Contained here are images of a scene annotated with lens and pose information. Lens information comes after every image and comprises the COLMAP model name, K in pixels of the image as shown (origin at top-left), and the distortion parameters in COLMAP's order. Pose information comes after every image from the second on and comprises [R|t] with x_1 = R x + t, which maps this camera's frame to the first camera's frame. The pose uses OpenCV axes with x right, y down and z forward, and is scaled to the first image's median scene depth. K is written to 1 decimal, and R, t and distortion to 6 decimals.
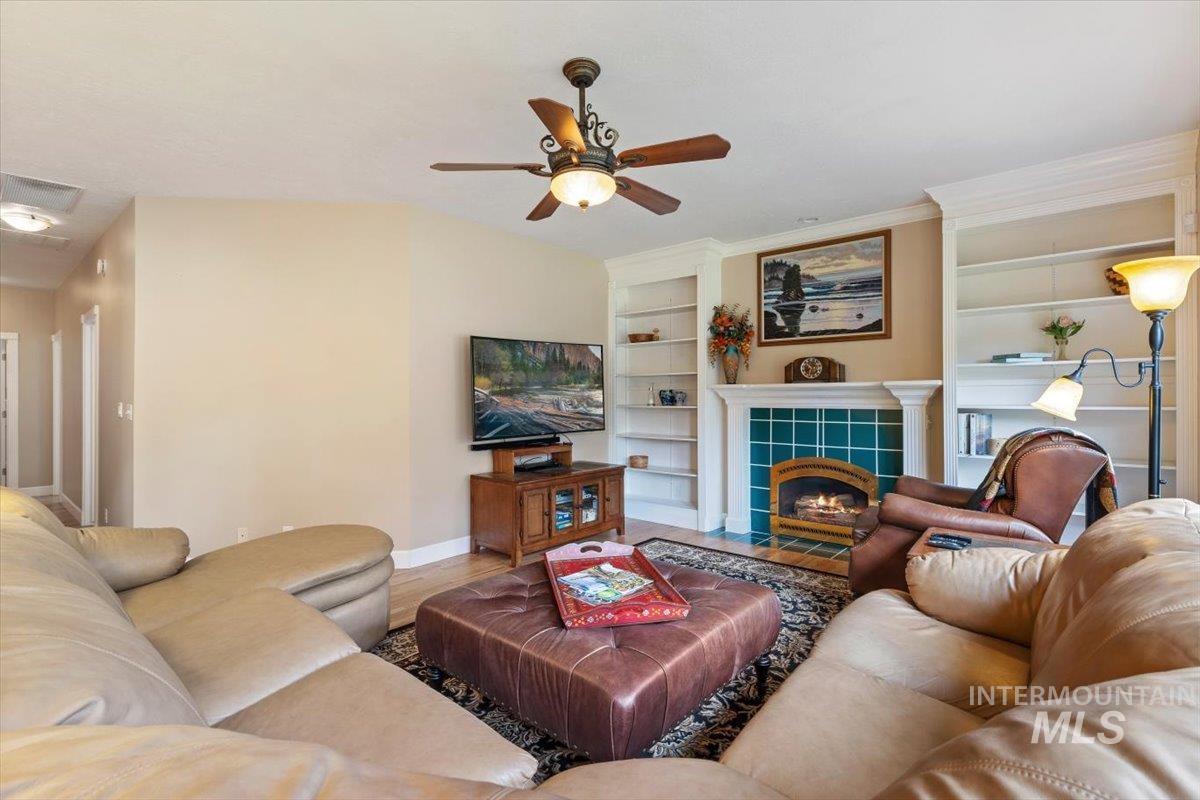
lens RADIAL K [[534.7, 0, 604.2], [0, 534.7, 394.3], [0, 0, 1]] dist [-0.001099, -0.000147]
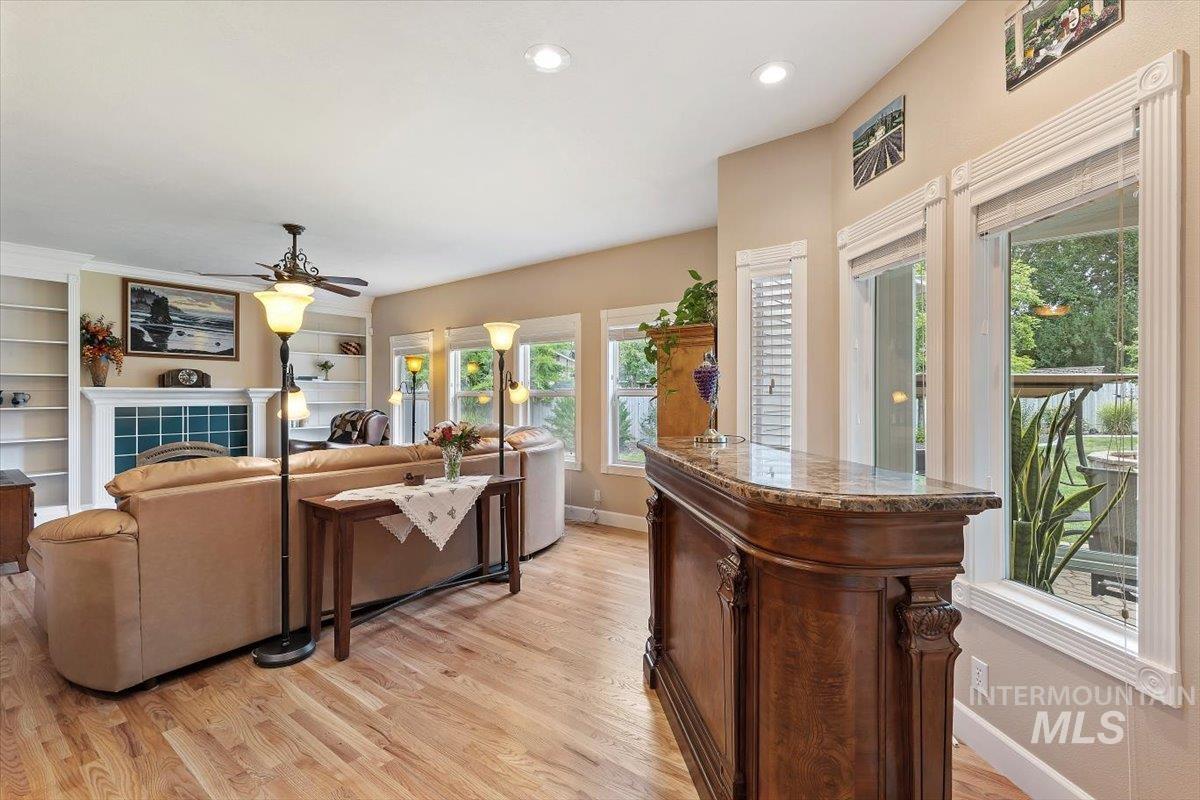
lens RADIAL K [[534.7, 0, 604.2], [0, 534.7, 394.3], [0, 0, 1]] dist [-0.001099, -0.000147]
pose [[-0.054542, 0.006346, 0.998491, -1.018697], [0.000123, 0.999980, -0.006349, 0.004525], [-0.998511, -0.000224, -0.054542, -0.004332]]
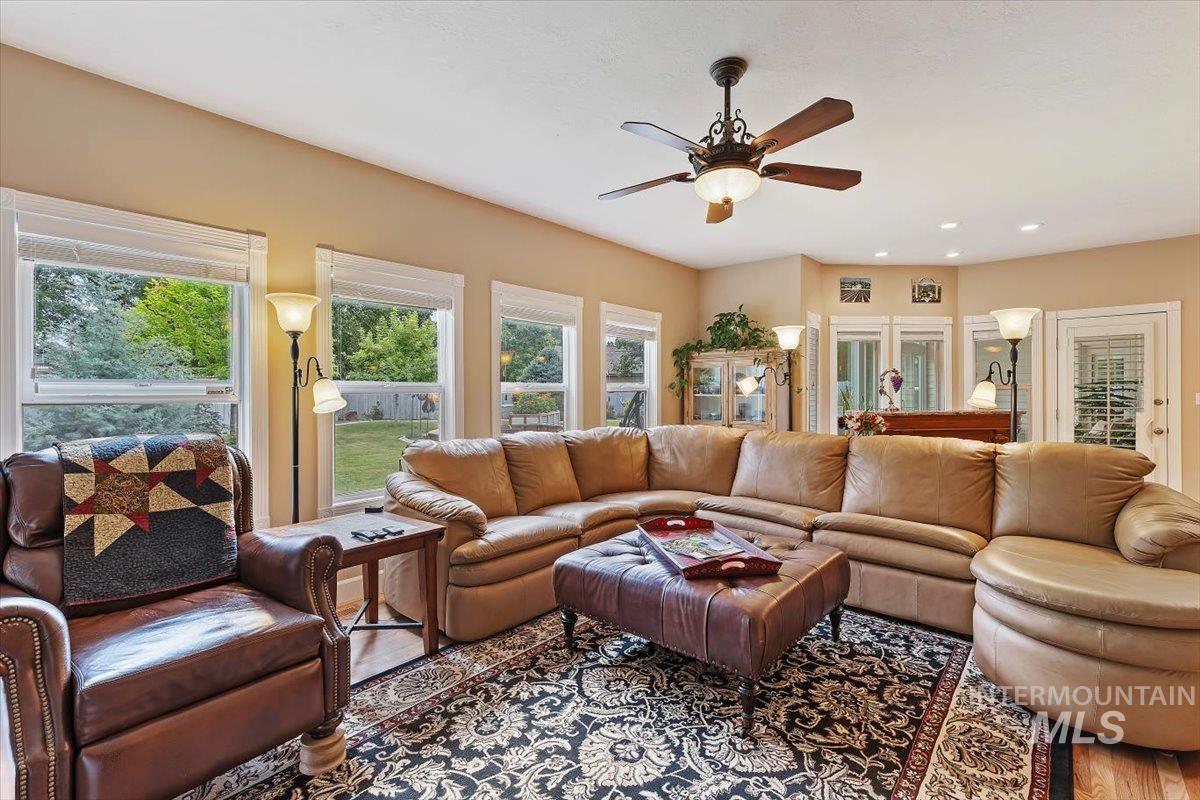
lens RADIAL K [[534.7, 0, 604.2], [0, 534.7, 394.3], [0, 0, 1]] dist [-0.001099, -0.000147]
pose [[-0.999939, 0.008955, 0.006471, 0.095849], [0.008979, 0.999953, 0.003554, 0.002476], [-0.006439, 0.003612, -0.999973, 1.012959]]
